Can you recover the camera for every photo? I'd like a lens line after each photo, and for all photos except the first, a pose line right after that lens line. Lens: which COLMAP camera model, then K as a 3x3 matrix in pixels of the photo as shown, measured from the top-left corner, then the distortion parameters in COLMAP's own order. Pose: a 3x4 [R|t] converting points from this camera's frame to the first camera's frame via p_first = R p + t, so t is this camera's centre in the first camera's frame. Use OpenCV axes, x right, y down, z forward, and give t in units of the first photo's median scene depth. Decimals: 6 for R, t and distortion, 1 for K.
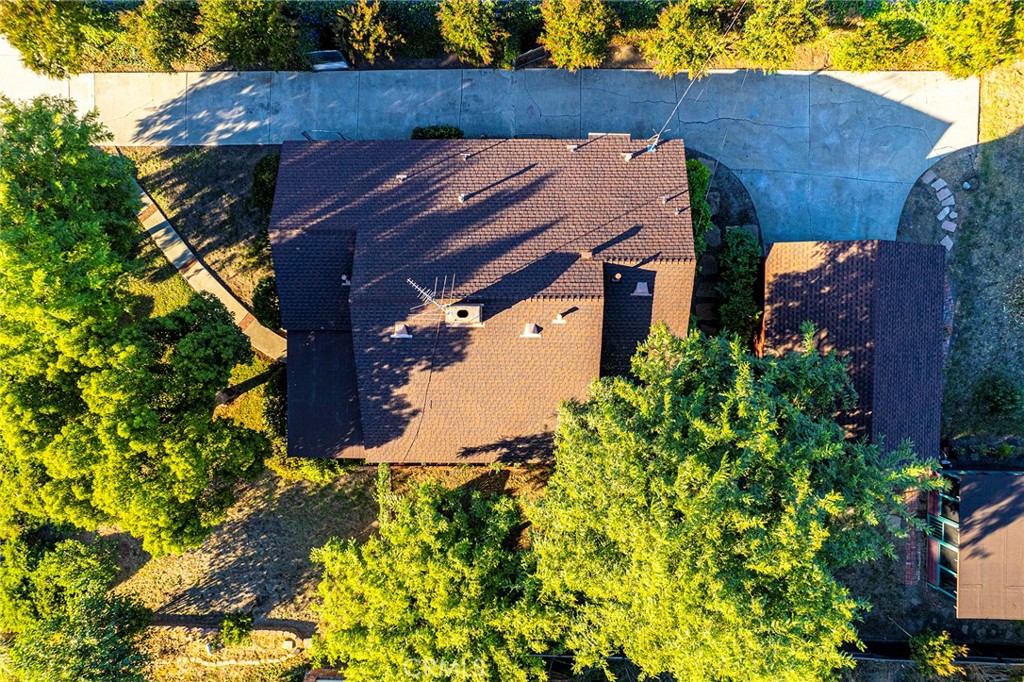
lens RADIAL K [[657.2, 0, 509.9], [0, 657.2, 350.4], [0, 0, 1]] dist [-0.090860, 0.077618]
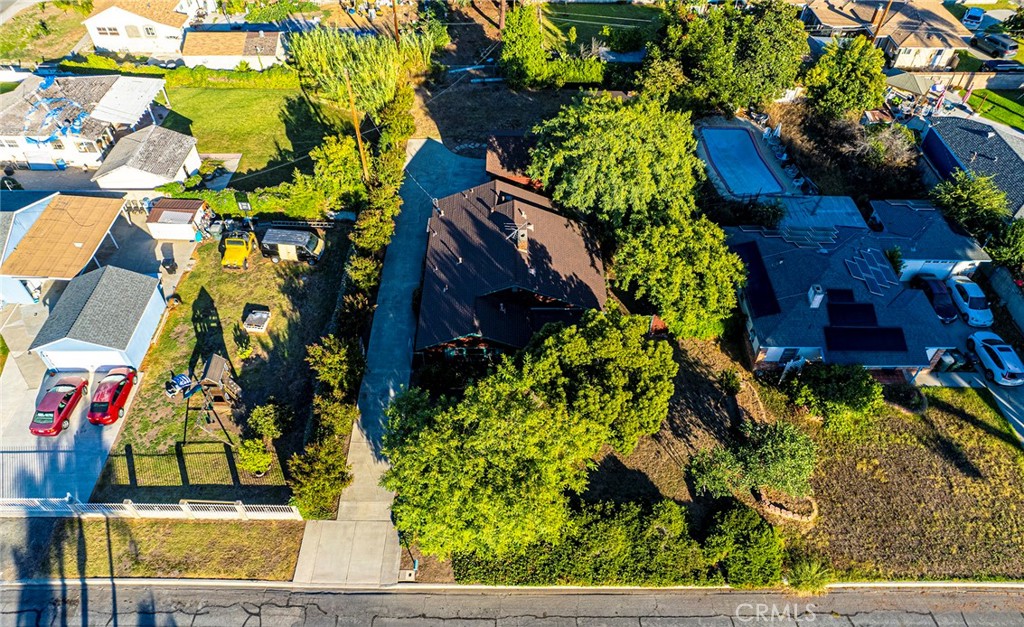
lens RADIAL K [[685.1, 0, 512.2], [0, 685.1, 337.6], [0, 0, 1]] dist [-0.097251, 0.080582]
pose [[-0.001939, -0.737734, 0.675089, -1.515089], [0.999845, -0.013247, -0.011605, -0.063345], [0.017505, 0.674961, 0.737645, -0.291568]]
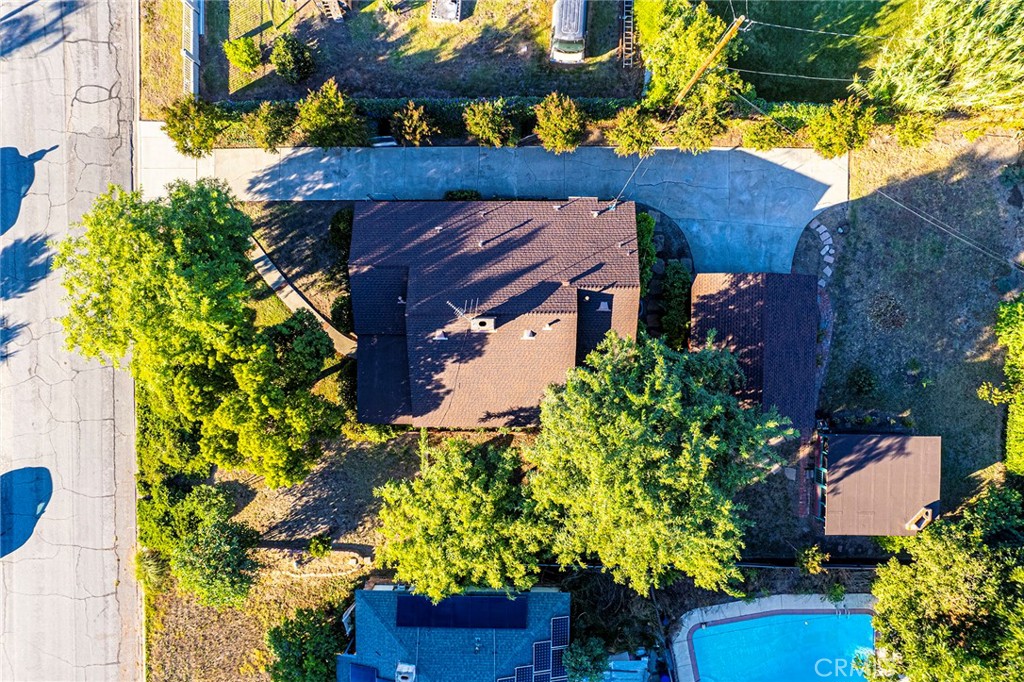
lens RADIAL K [[657.2, 0, 509.9], [0, 657.2, 350.4], [0, 0, 1]] dist [-0.090860, 0.077618]
pose [[0.999999, 0.000046, -0.001692, -0.006181], [-0.000042, 0.999998, 0.002225, 0.001247], [0.001692, -0.002225, 0.999996, -0.451078]]
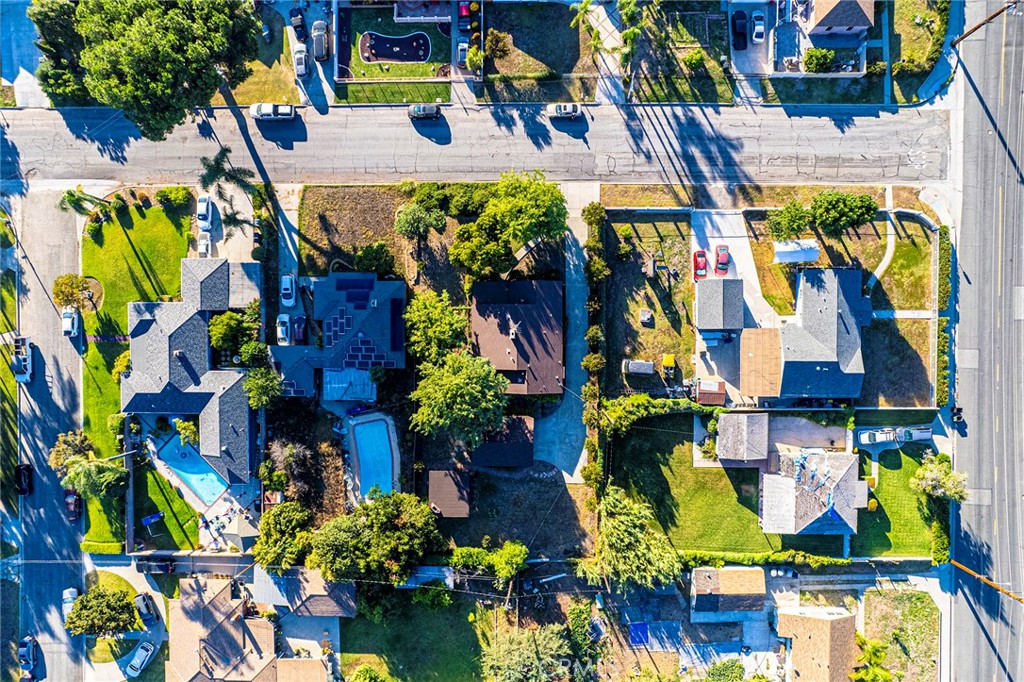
lens RADIAL K [[671.2, 0, 512.0], [0, 671.2, 341.0], [0, 0, 1]] dist [-0.093346, 0.085426]
pose [[0.004251, 0.999476, 0.032077, -0.144660], [-0.999951, 0.004537, -0.008849, -0.014494], [-0.008990, -0.032038, 0.999446, -2.744738]]
